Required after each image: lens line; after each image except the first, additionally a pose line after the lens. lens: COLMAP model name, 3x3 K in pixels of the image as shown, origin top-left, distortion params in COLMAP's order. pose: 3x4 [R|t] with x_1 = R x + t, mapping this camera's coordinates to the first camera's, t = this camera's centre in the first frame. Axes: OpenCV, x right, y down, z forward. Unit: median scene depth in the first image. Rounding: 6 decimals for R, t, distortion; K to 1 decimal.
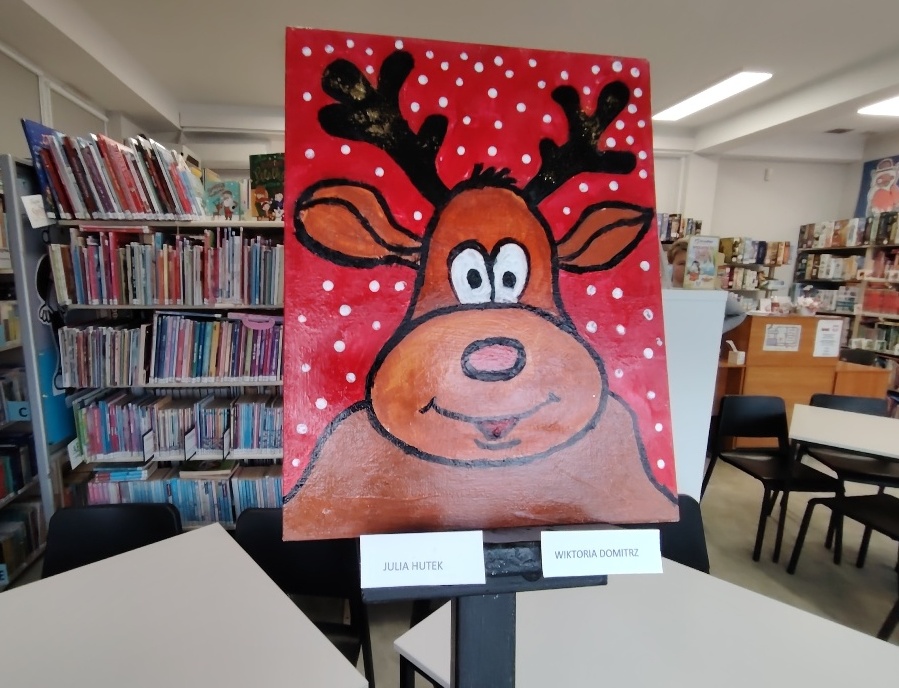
lens RADIAL K [[485.3, 0, 399.8], [0, 485.3, 344.6], [0, 0, 1]] dist [0.002988, 0.001037]
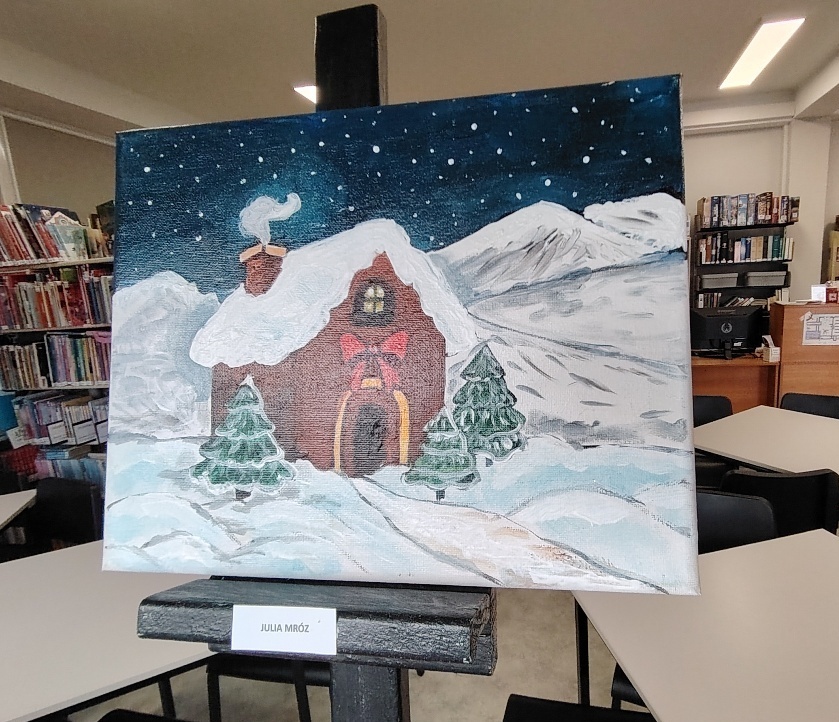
lens RADIAL K [[490.5, 0, 504.8], [0, 490.5, 372.6], [0, 0, 1]] dist [0.002012, -0.000540]
pose [[0.963821, -0.020770, -0.265740, 1.060596], [0.030687, 0.998977, 0.033222, 0.035215], [0.264778, -0.040175, 0.963472, 0.026918]]
